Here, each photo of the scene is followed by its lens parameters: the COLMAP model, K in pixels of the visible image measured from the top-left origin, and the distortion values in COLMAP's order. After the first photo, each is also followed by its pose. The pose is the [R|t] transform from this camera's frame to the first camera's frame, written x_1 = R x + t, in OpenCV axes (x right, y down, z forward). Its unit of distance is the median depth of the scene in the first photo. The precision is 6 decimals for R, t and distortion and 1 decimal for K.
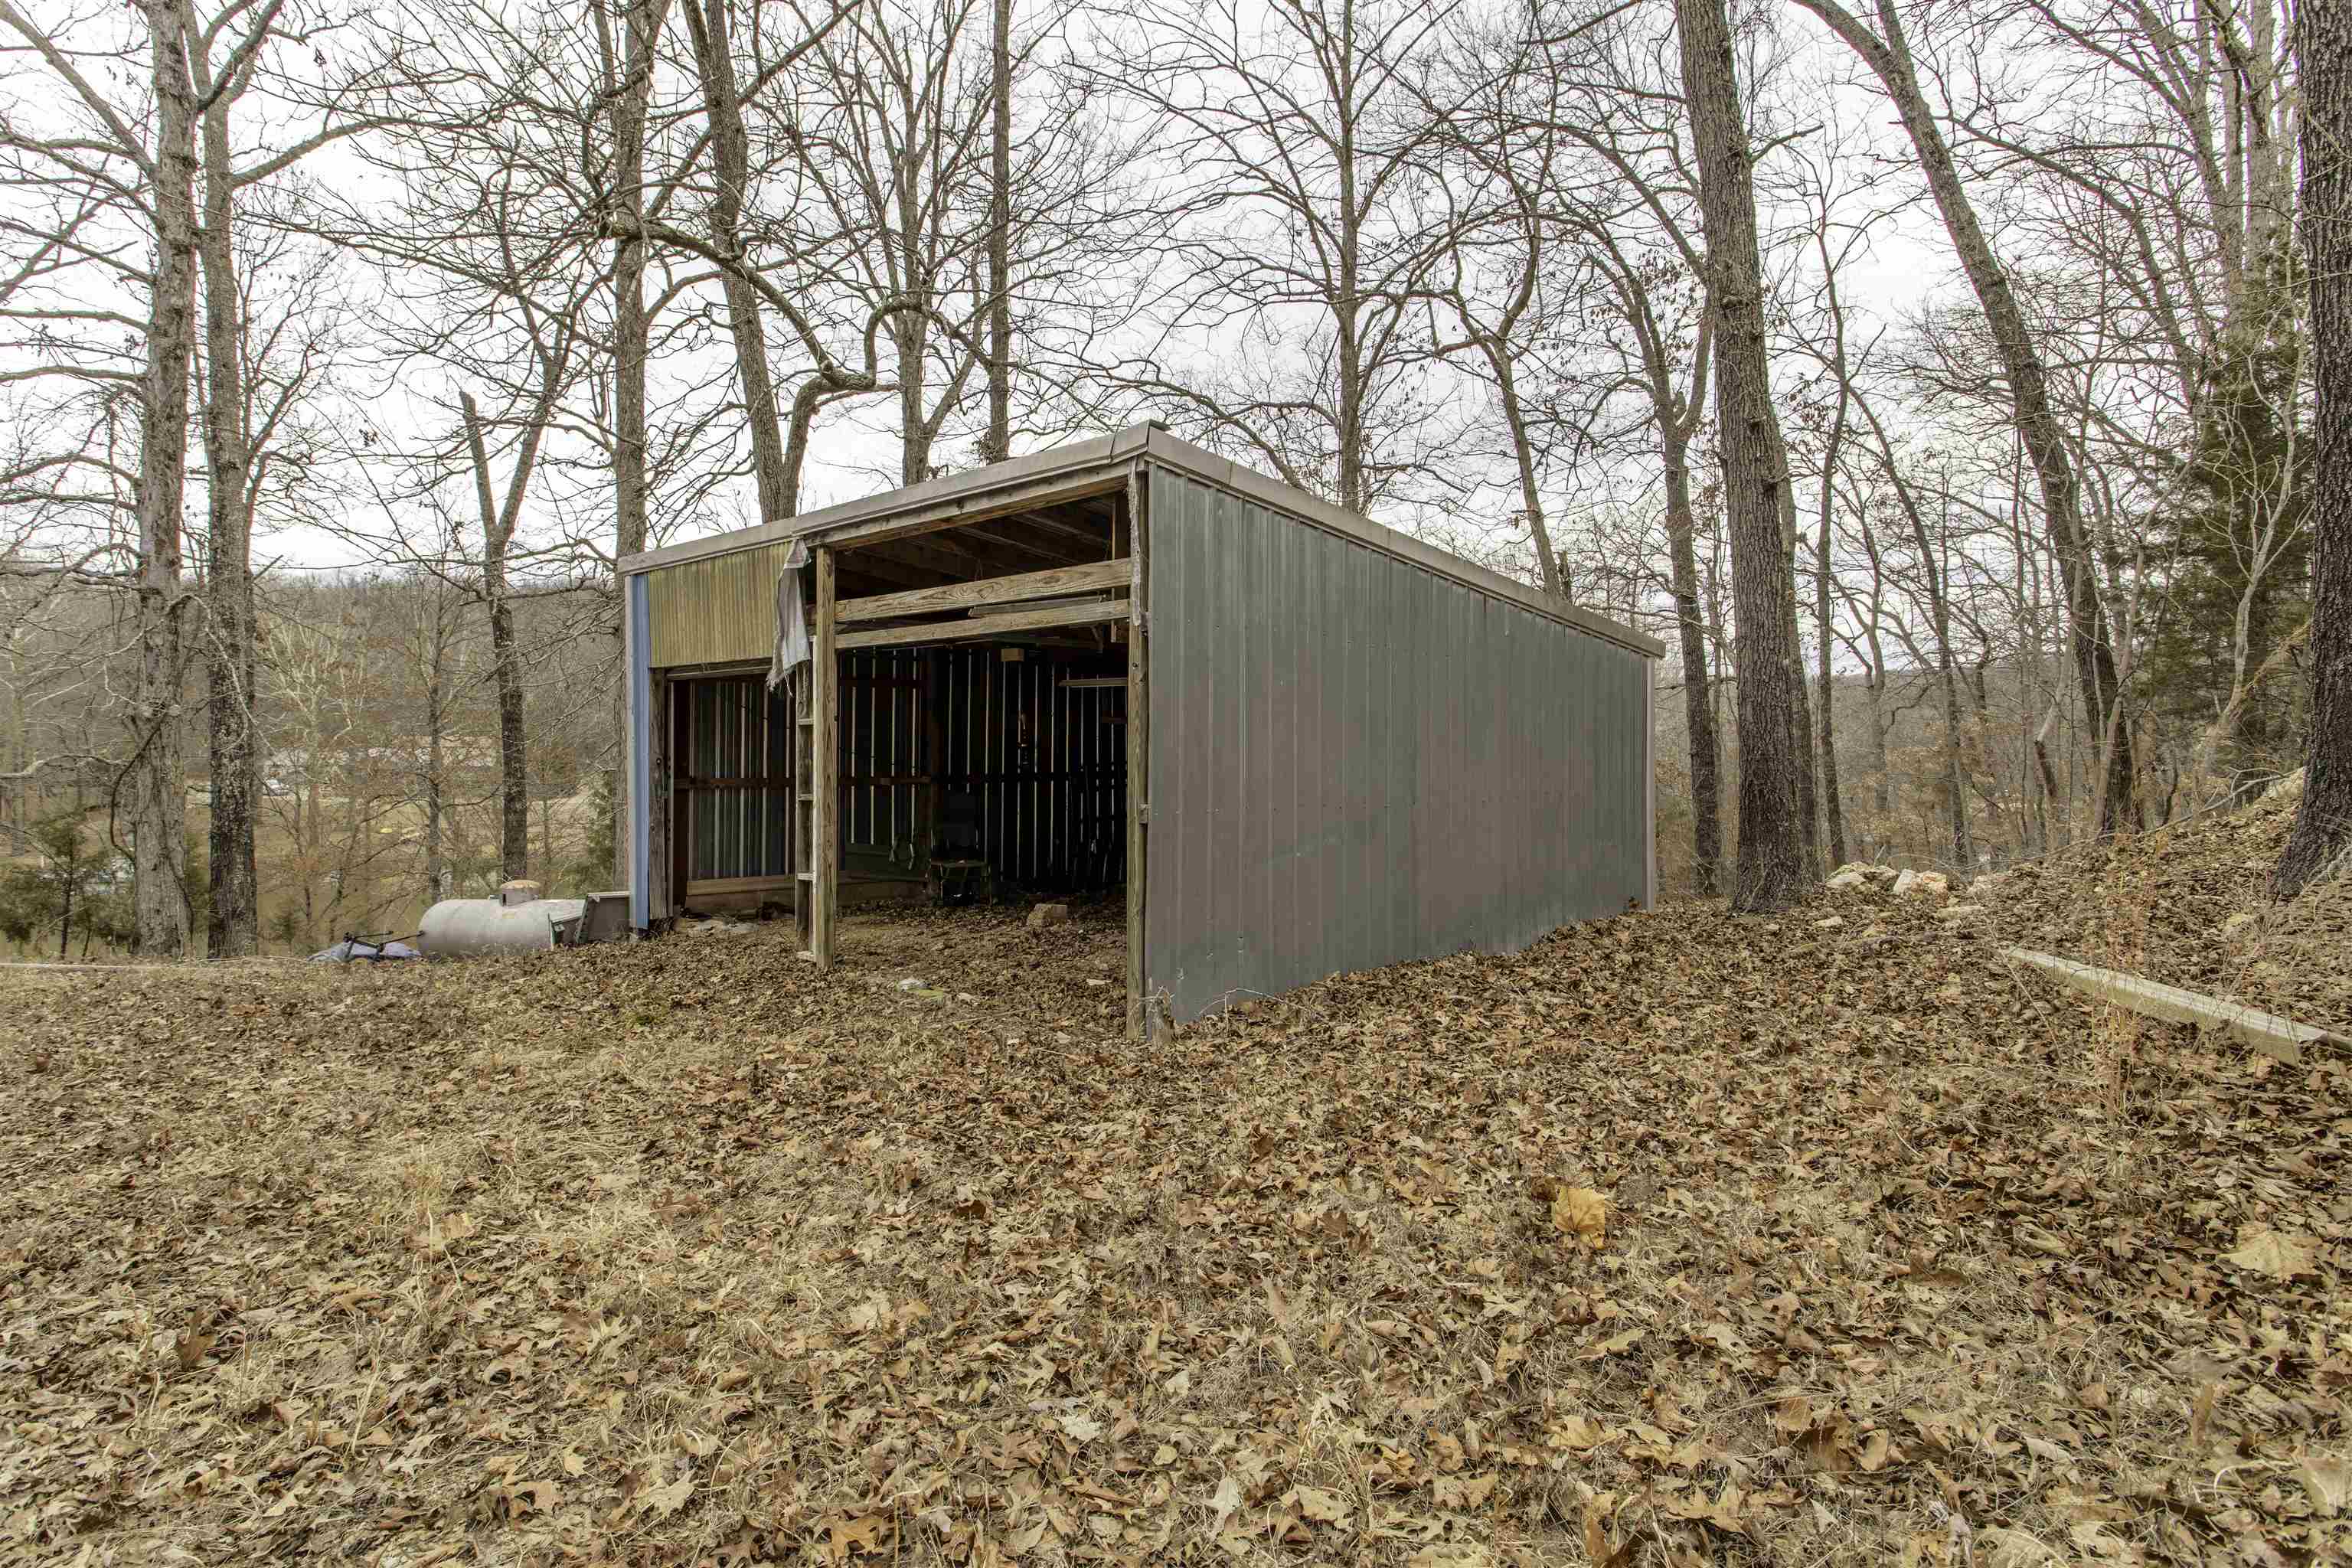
lens RADIAL K [[1223.1, 0, 1168.8], [0, 1223.1, 757.3], [0, 0, 1]] dist [-0.000329, -0.000007]
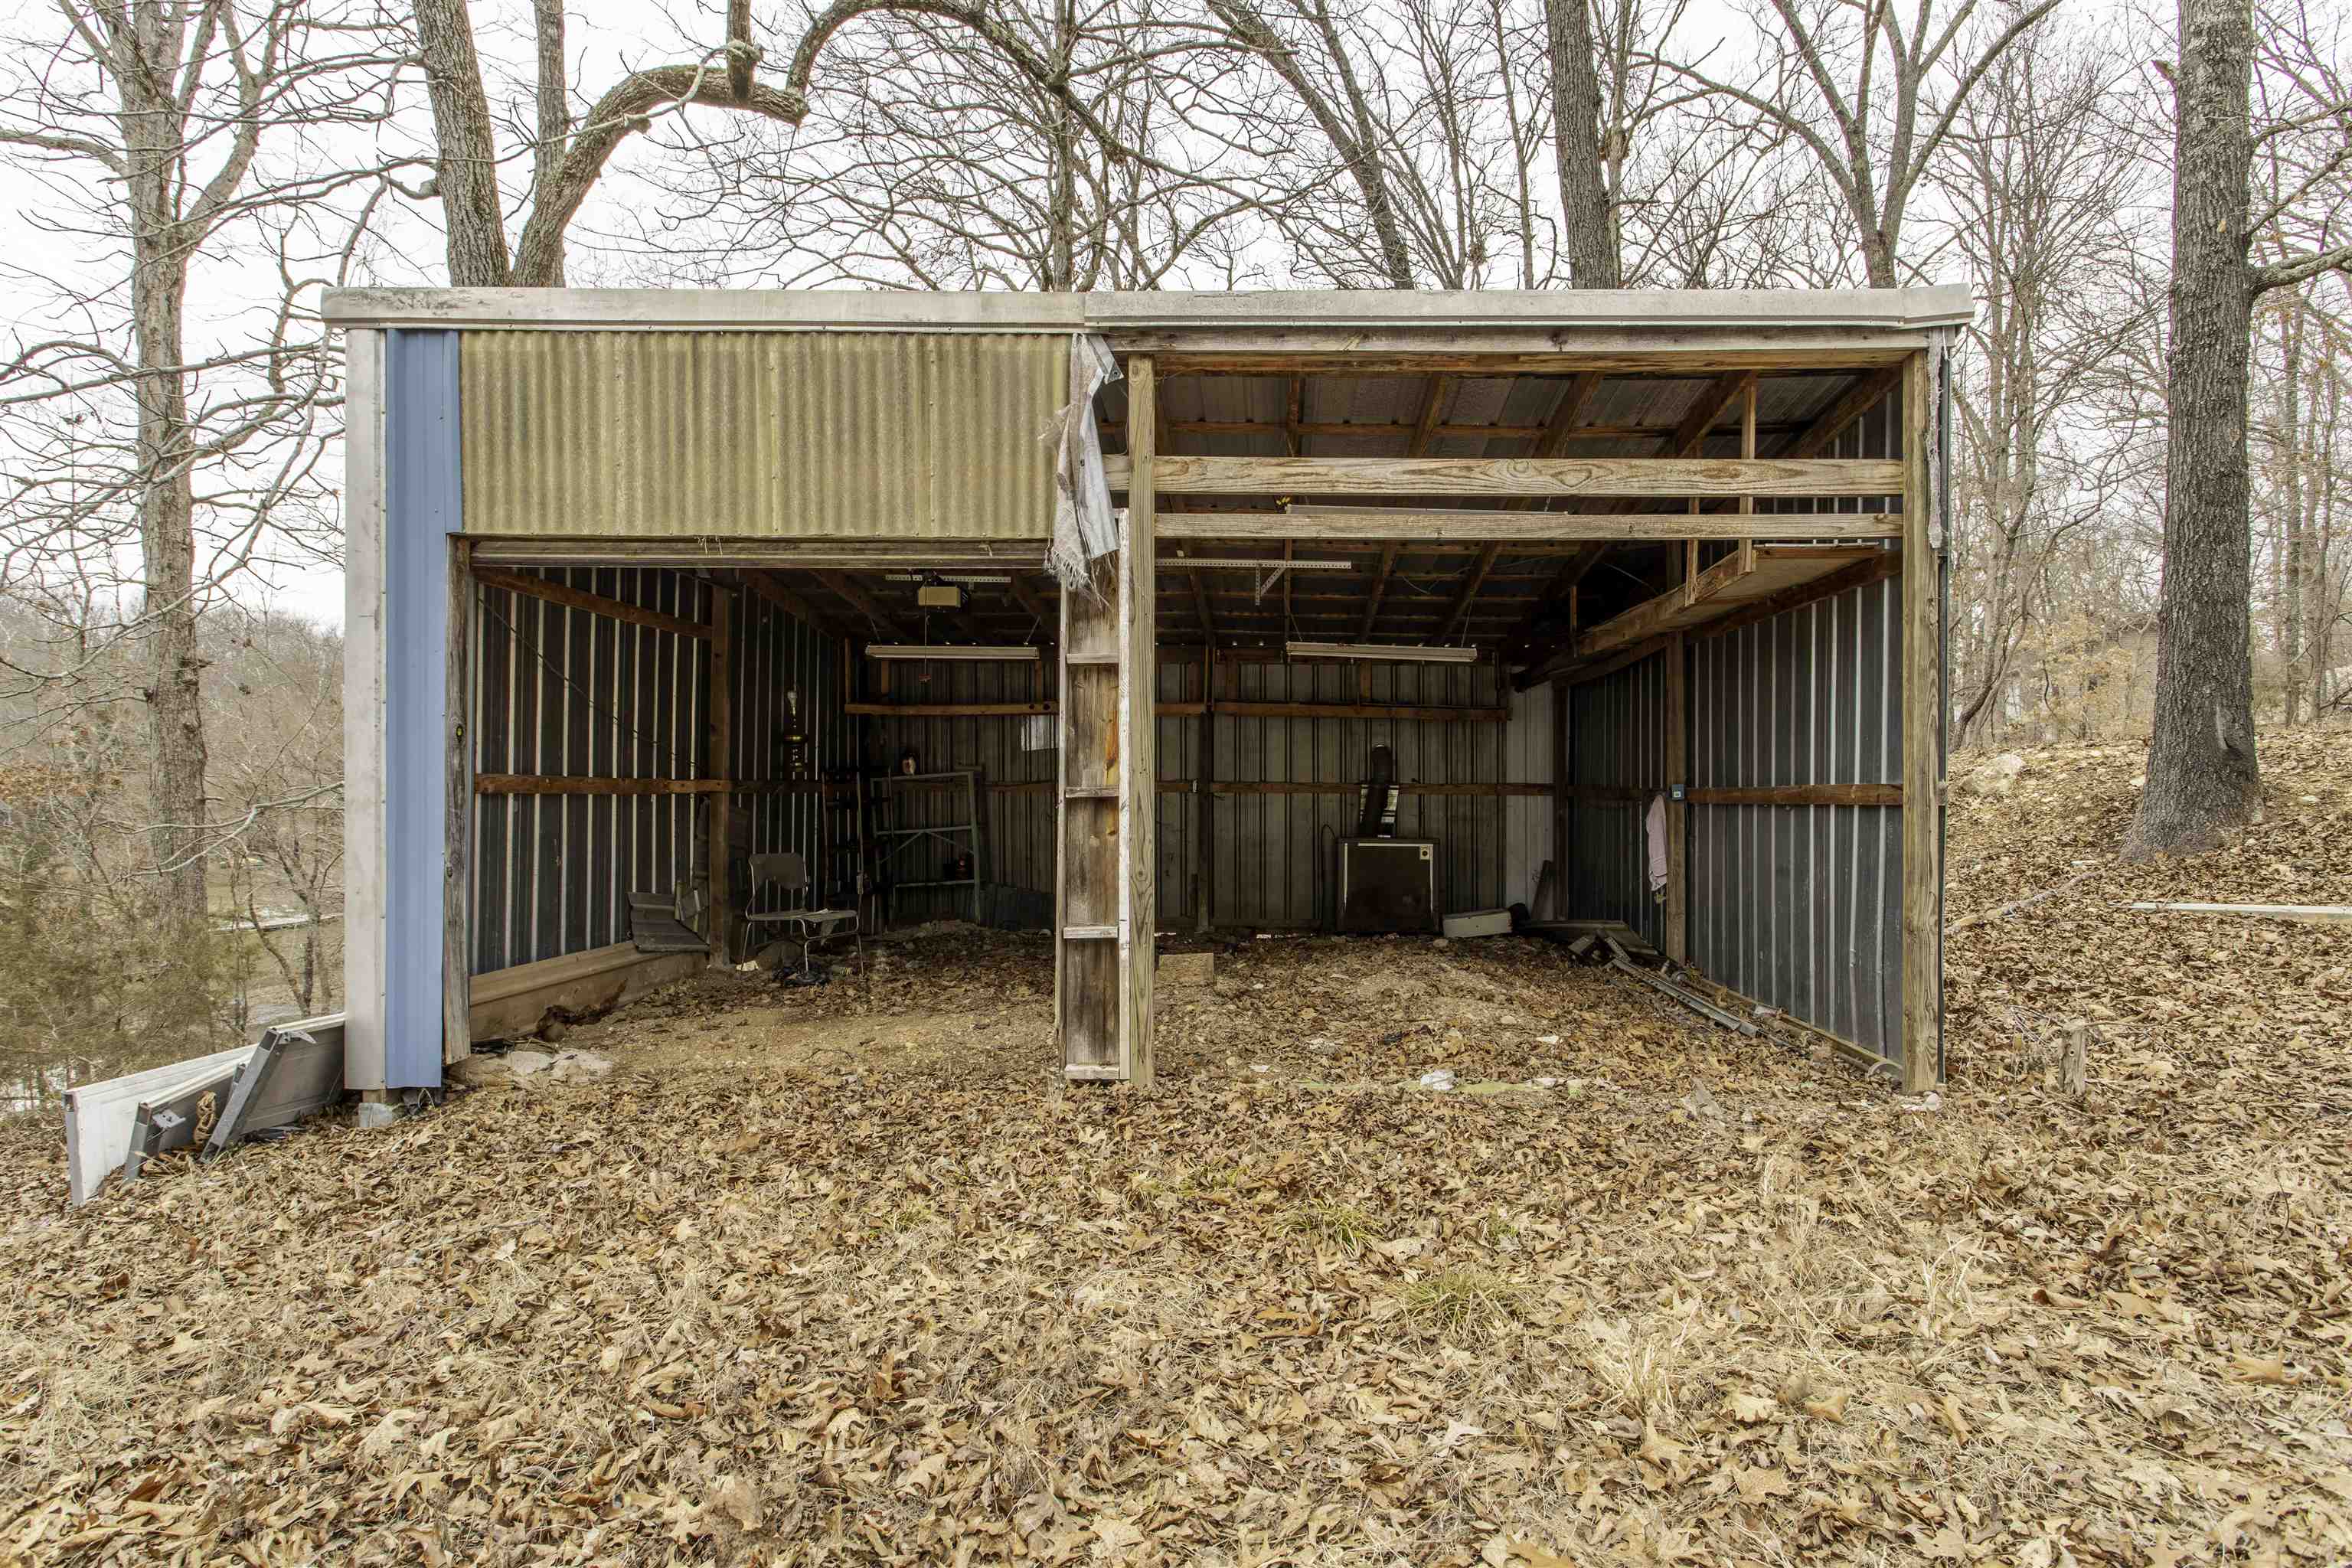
lens RADIAL K [[1223.1, 0, 1168.8], [0, 1223.1, 757.3], [0, 0, 1]] dist [-0.000329, -0.000007]
pose [[0.754448, -0.003092, 0.656353, -0.651052], [-0.006763, 0.999899, 0.012483, 0.009974], [-0.656325, -0.013856, 0.754351, 0.548954]]
